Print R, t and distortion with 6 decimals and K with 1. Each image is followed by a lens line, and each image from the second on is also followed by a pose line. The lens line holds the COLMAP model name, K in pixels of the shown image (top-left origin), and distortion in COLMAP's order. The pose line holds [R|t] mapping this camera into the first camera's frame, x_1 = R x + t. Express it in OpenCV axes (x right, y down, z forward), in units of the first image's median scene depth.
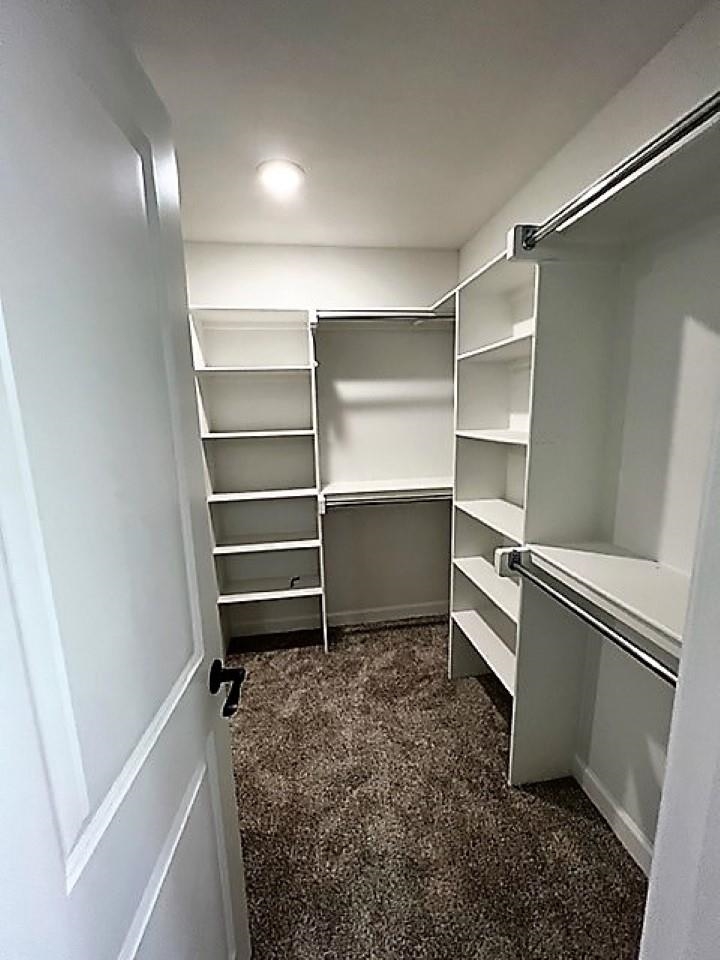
lens RADIAL K [[384.7, 0, 359.0], [0, 384.7, 478.3], [0, 0, 1]] dist [0.004367, -0.000446]
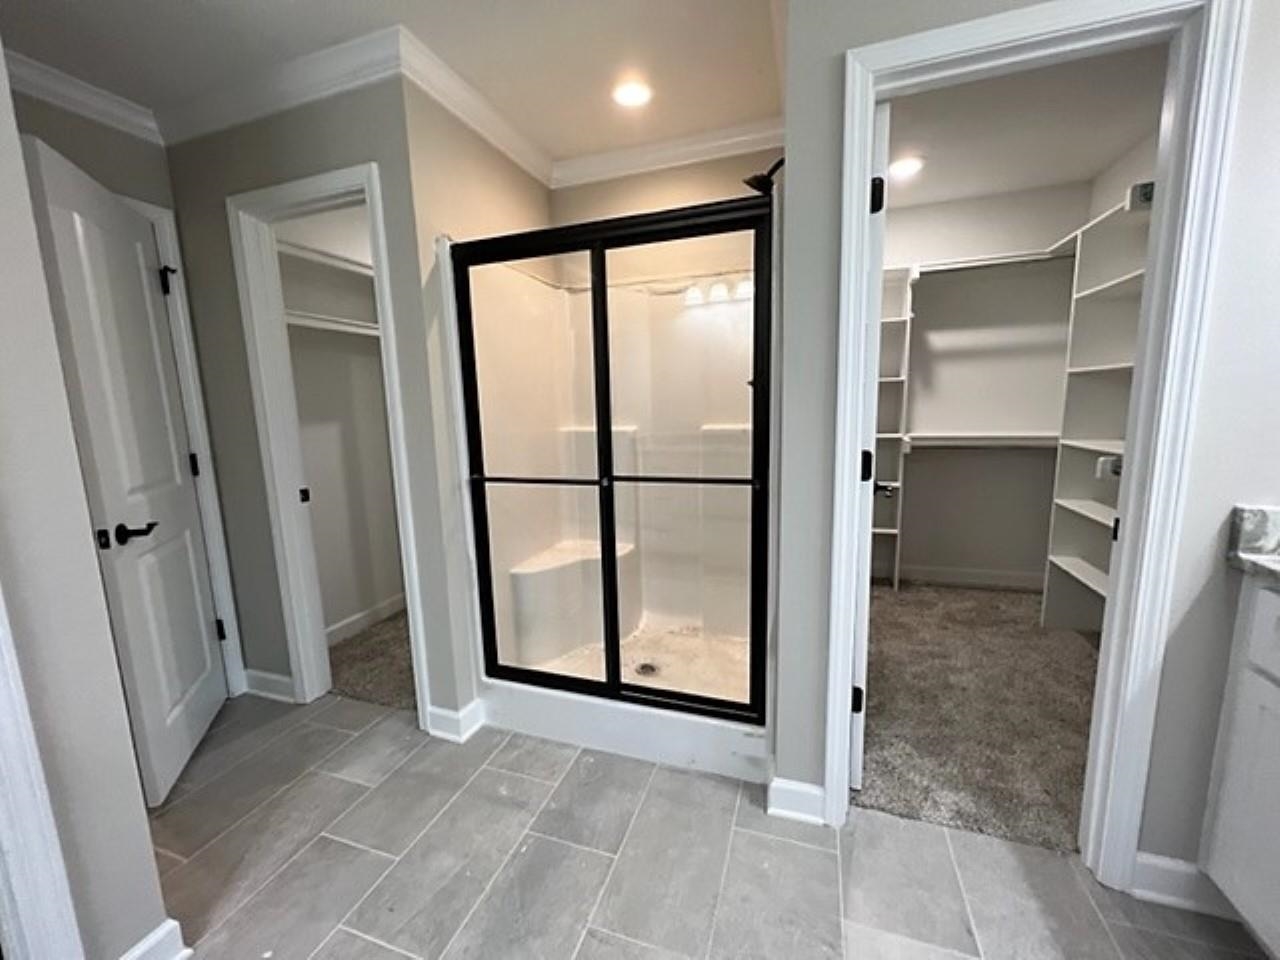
lens RADIAL K [[513.0, 0, 640.3], [0, 513.0, 483.8], [0, 0, 1]] dist [0.004367, -0.000446]
pose [[0.889208, 0.071986, -0.451804, -0.104956], [-0.078645, 0.996894, 0.004052, 0.230603], [0.450693, 0.031929, 0.892108, -0.625826]]
